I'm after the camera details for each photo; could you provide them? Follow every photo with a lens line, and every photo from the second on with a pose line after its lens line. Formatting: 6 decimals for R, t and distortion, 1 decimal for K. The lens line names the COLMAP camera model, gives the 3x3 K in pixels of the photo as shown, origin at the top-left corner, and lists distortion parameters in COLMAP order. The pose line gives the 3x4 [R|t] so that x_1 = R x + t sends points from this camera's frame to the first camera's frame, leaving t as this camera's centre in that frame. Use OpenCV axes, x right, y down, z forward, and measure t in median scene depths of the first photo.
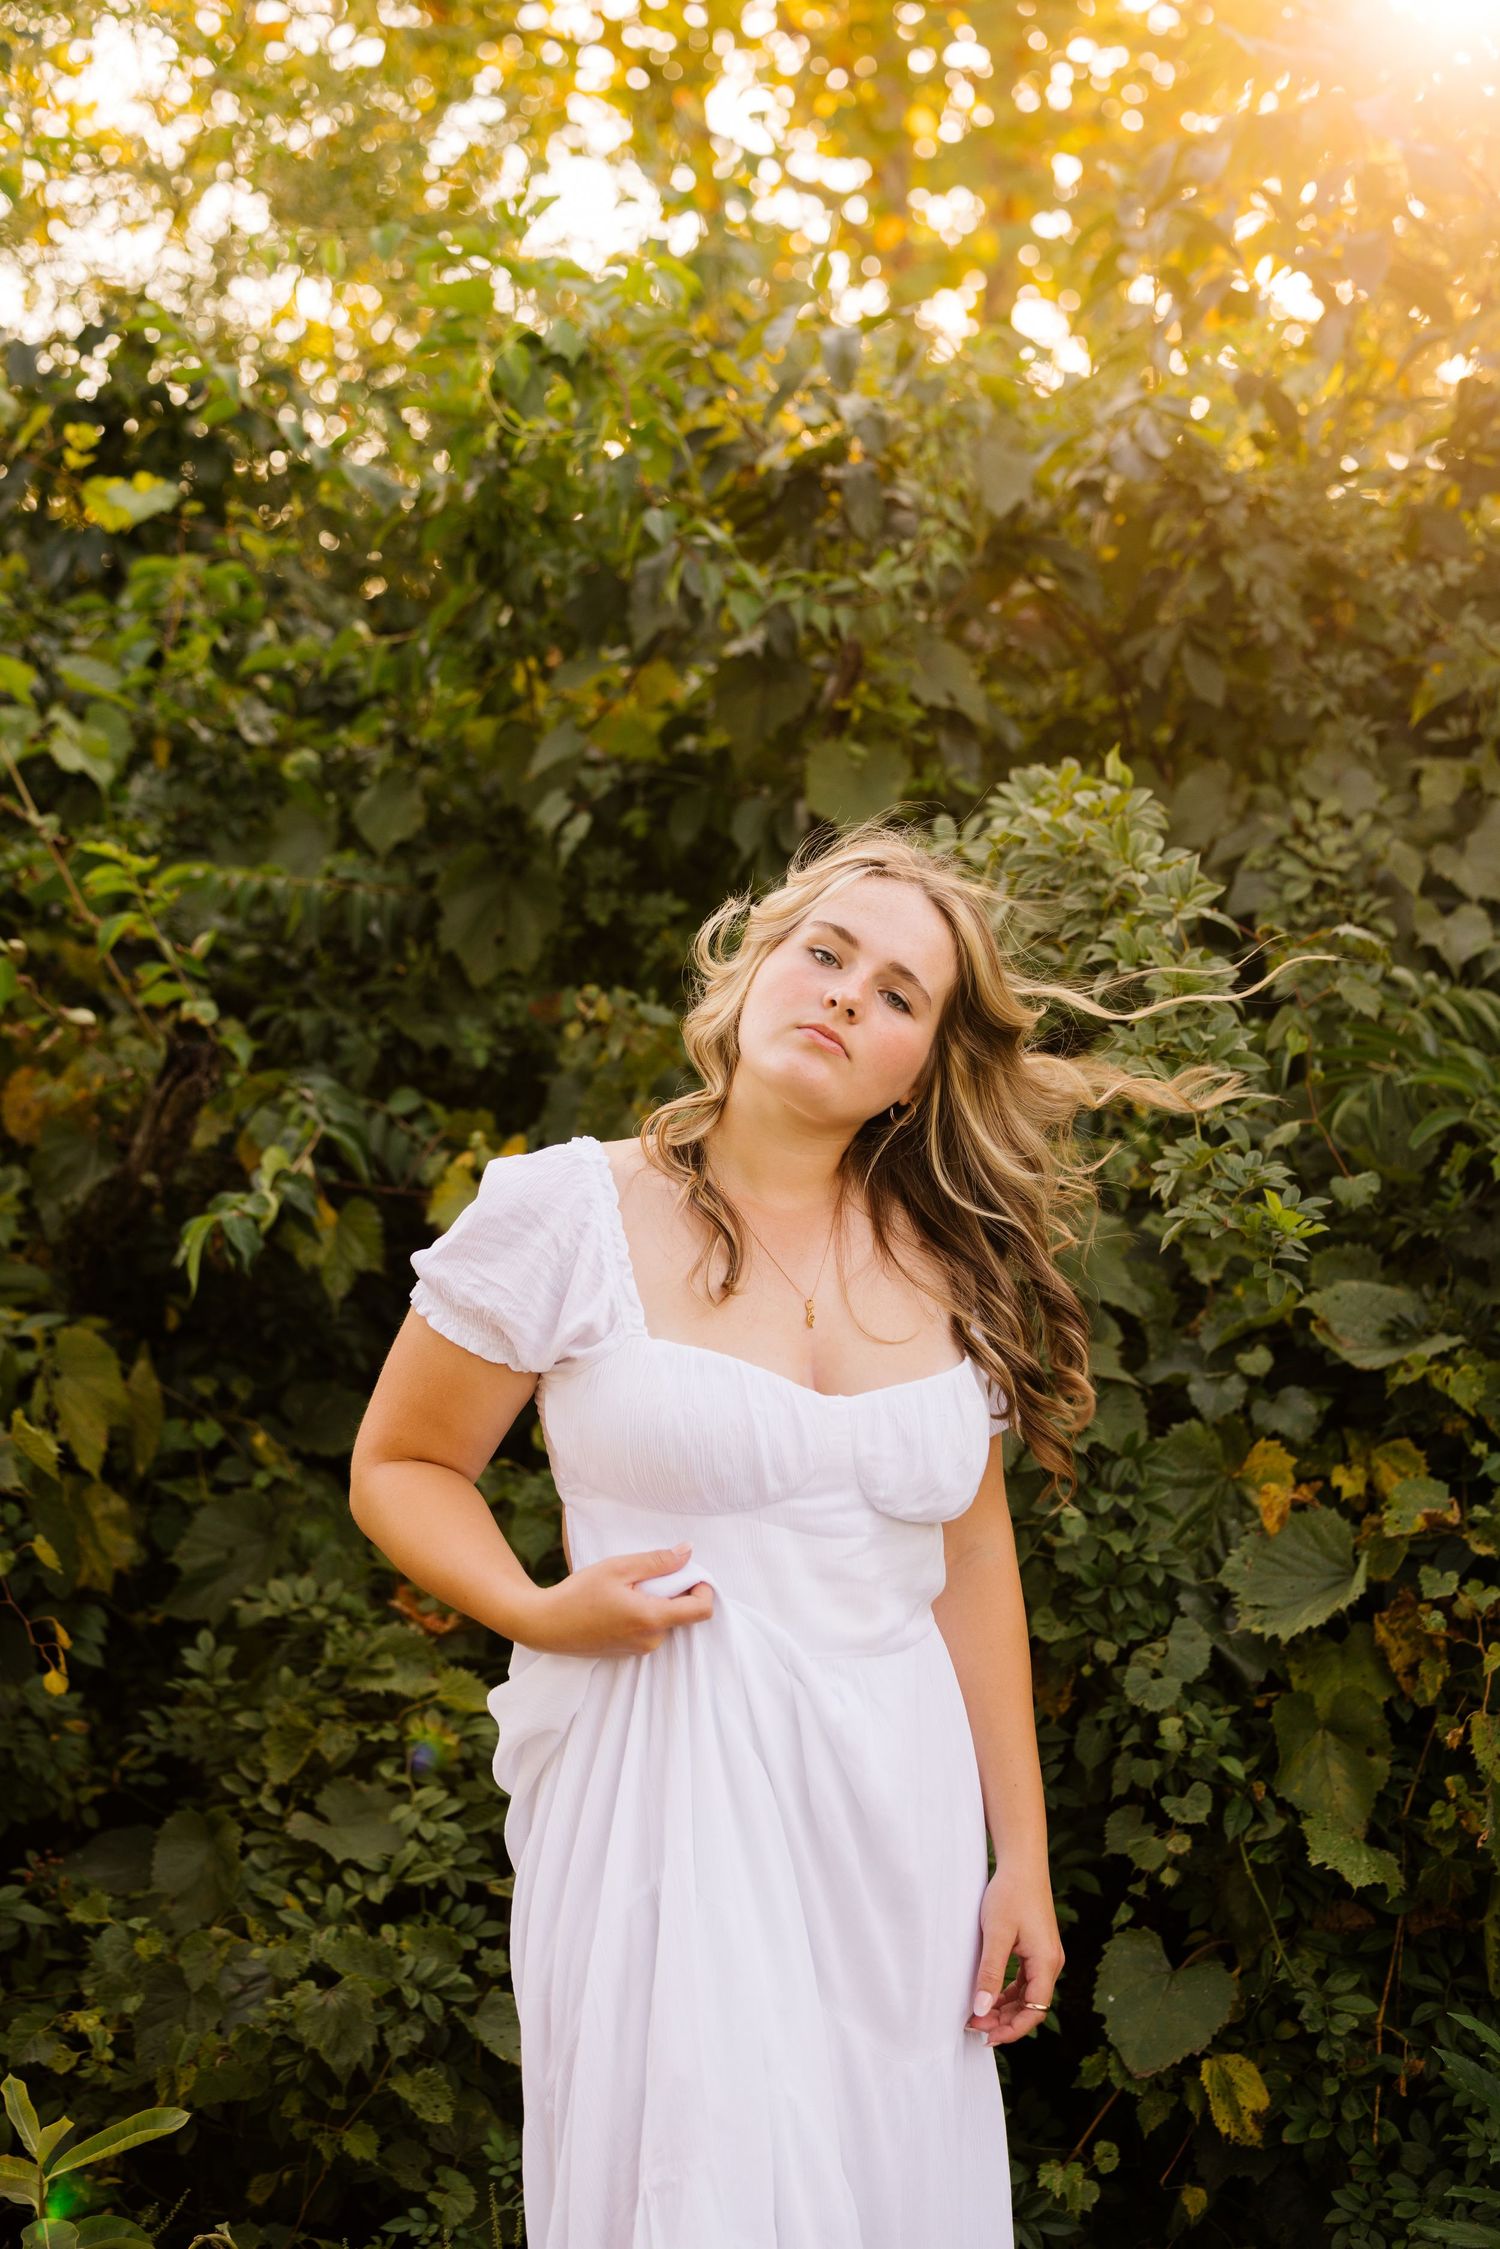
lens RADIAL K [[4190.7, 0, 750.9], [0, 4190.7, 999.7], [0, 0, 1]] dist [0.027957, 0.000580]
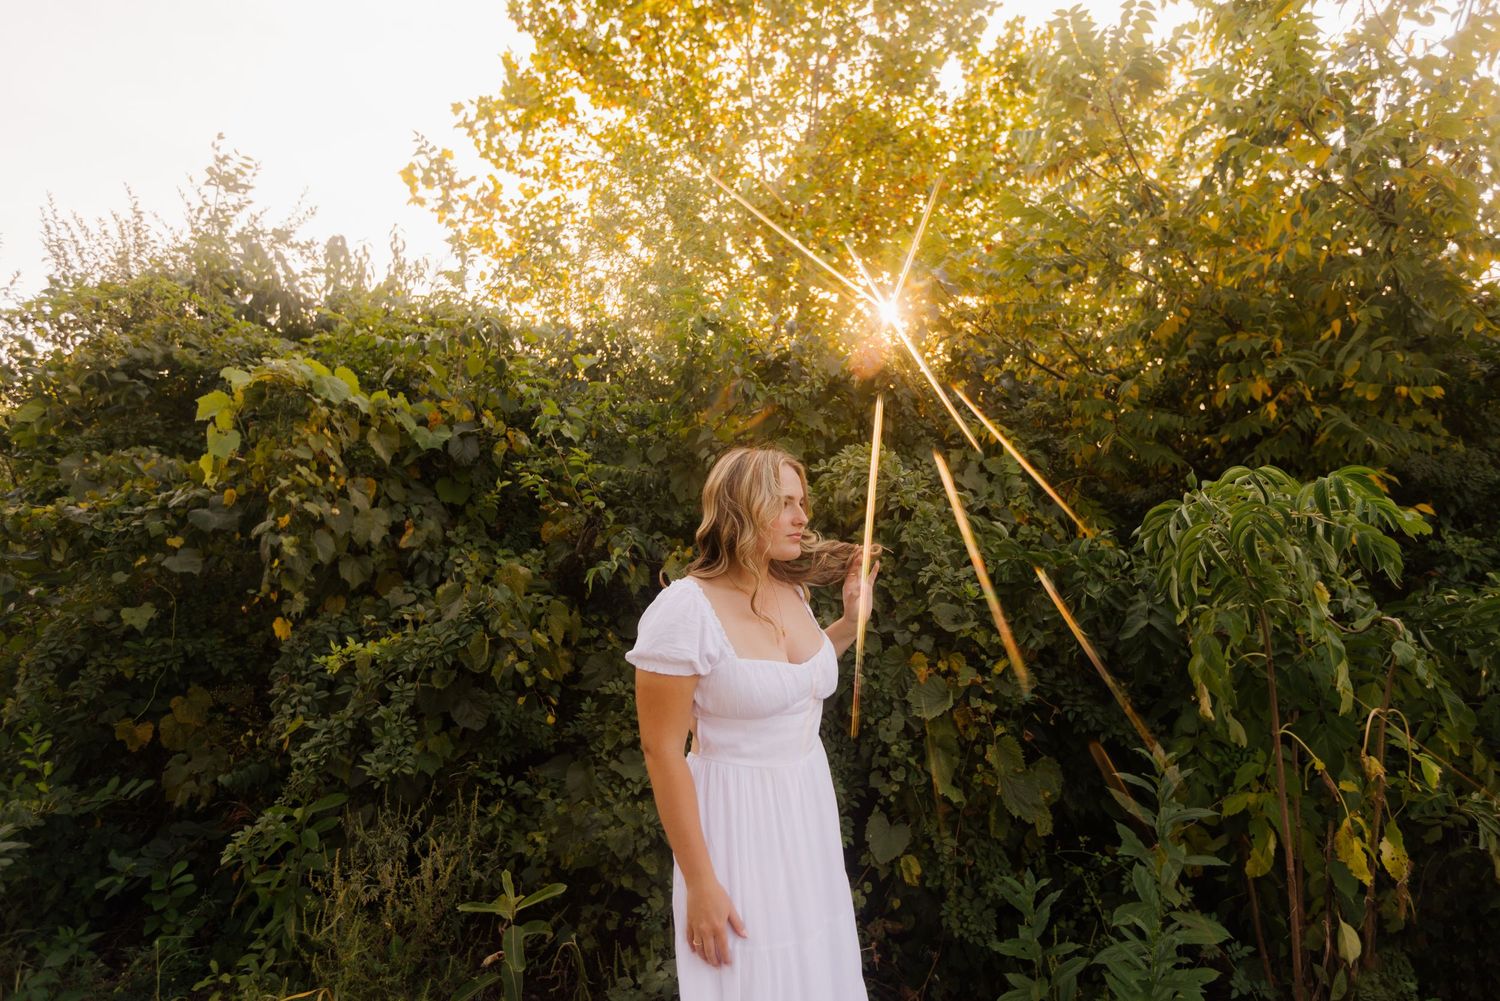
lens RADIAL K [[2795.0, 0, 750.0], [0, 2795.0, 500.5], [0, 0, 1]] dist [0.027957, 0.000580]
pose [[0.998301, 0.040336, -0.042041, 0.077839], [-0.040302, 0.999186, 0.001664, -0.009909], [0.042073, 0.000034, 0.999115, -1.134129]]
